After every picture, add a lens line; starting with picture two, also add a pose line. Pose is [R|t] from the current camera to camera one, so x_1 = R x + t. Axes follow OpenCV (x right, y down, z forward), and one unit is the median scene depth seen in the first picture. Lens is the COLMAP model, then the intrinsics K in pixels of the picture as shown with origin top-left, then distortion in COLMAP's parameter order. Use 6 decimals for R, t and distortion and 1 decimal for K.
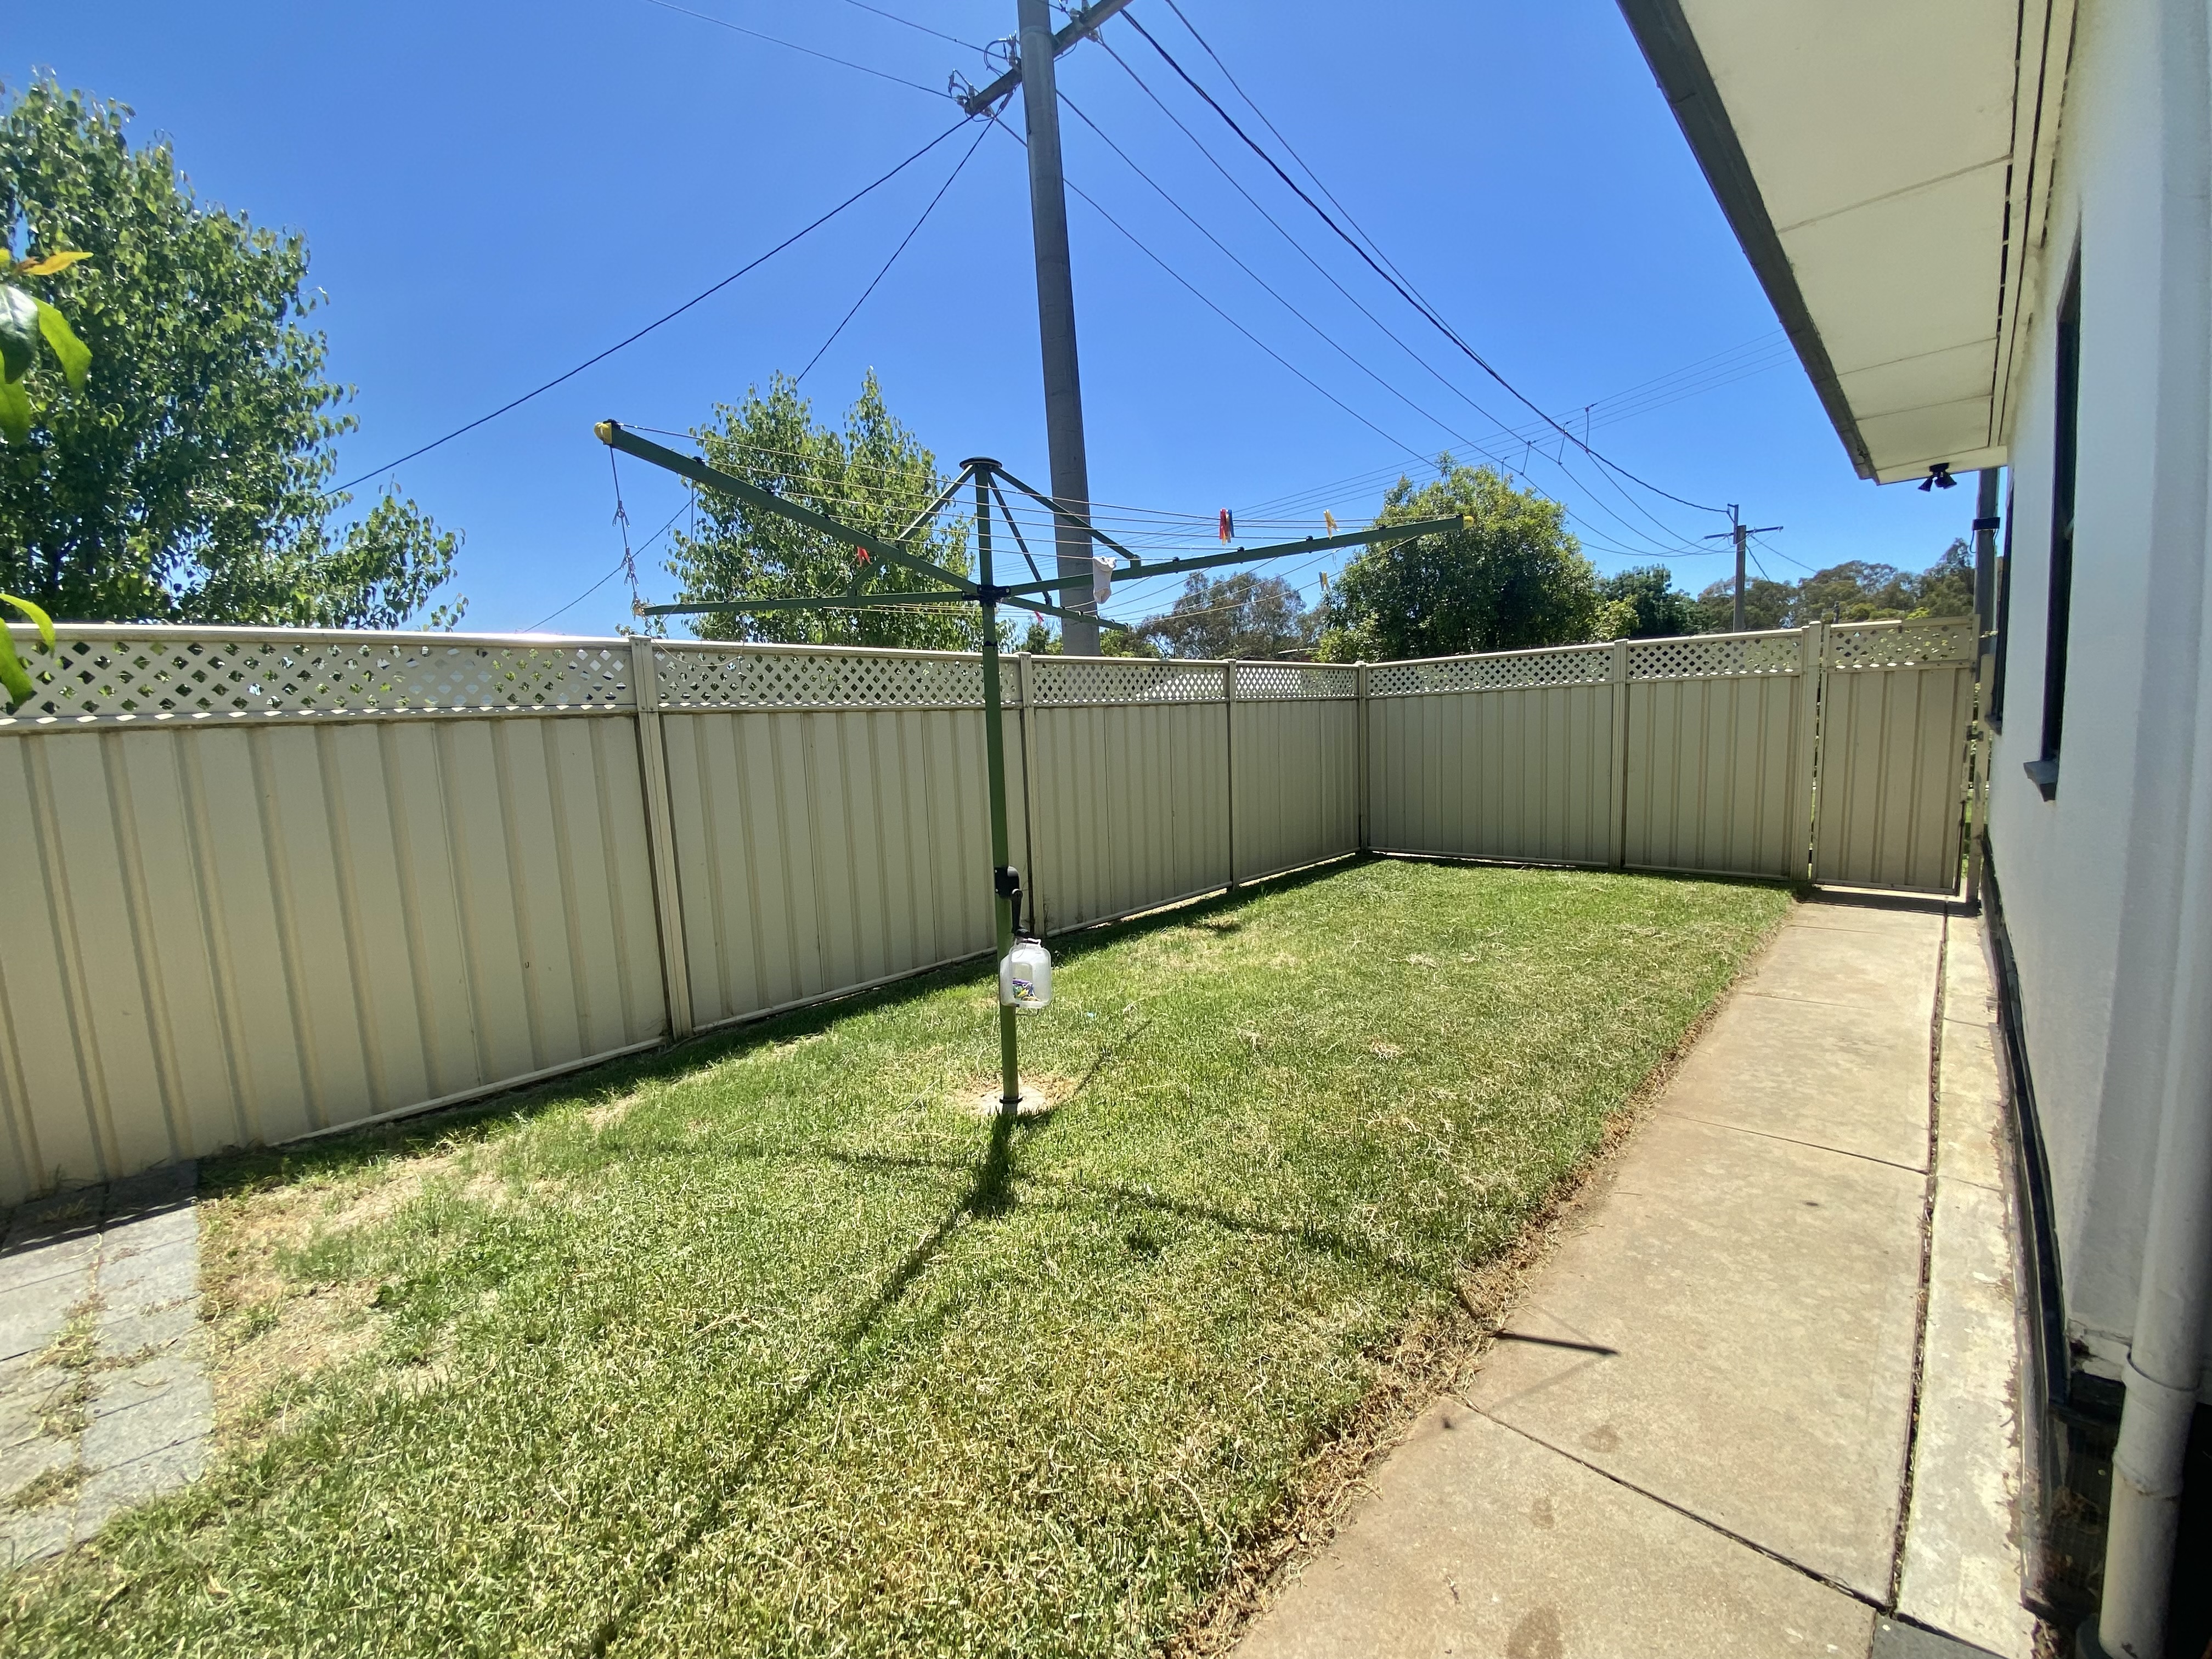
lens RADIAL K [[888.3, 0, 1012.9], [0, 888.3, 823.4], [0, 0, 1]] dist [-0.042147, -0.000255]
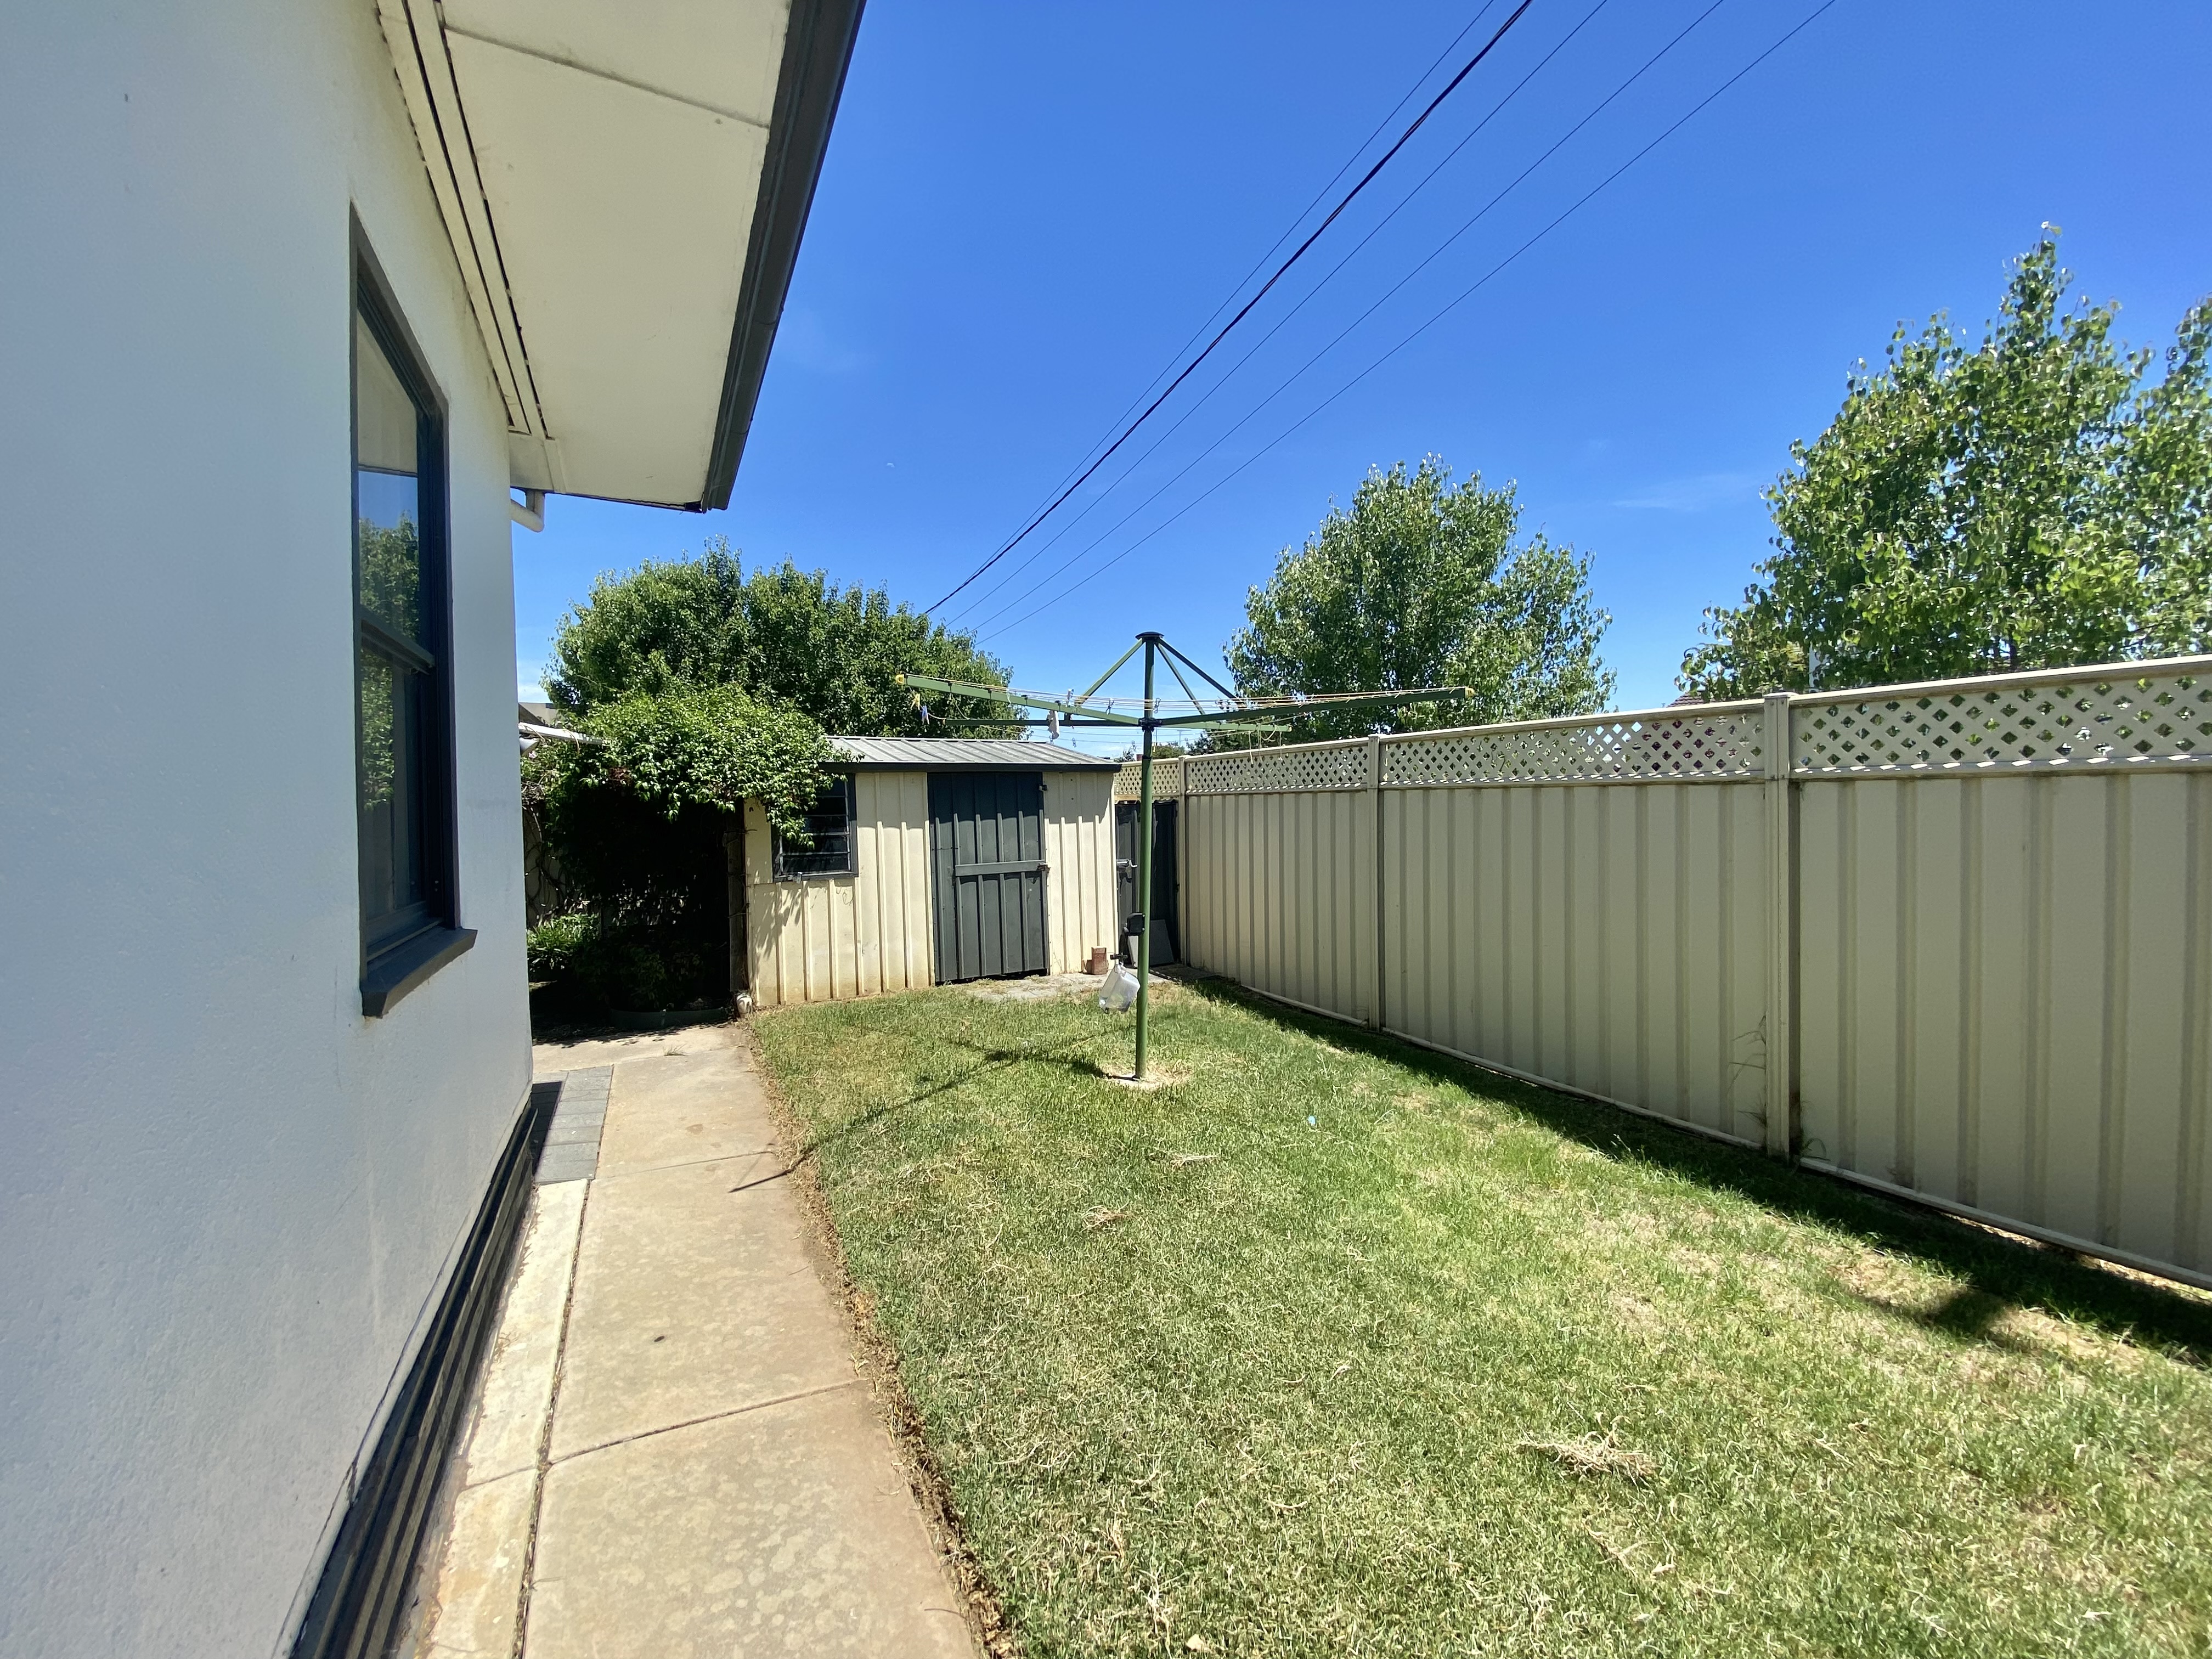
lens RADIAL K [[900.2, 0, 1106.0], [0, 900.2, 829.5], [0, 0, 1]] dist [-0.023843, -0.000177]
pose [[-0.282672, 0.054932, -0.957643, 0.740383], [-0.088163, 0.992645, 0.082963, -0.106634], [0.955156, 0.107880, -0.275750, 0.725813]]
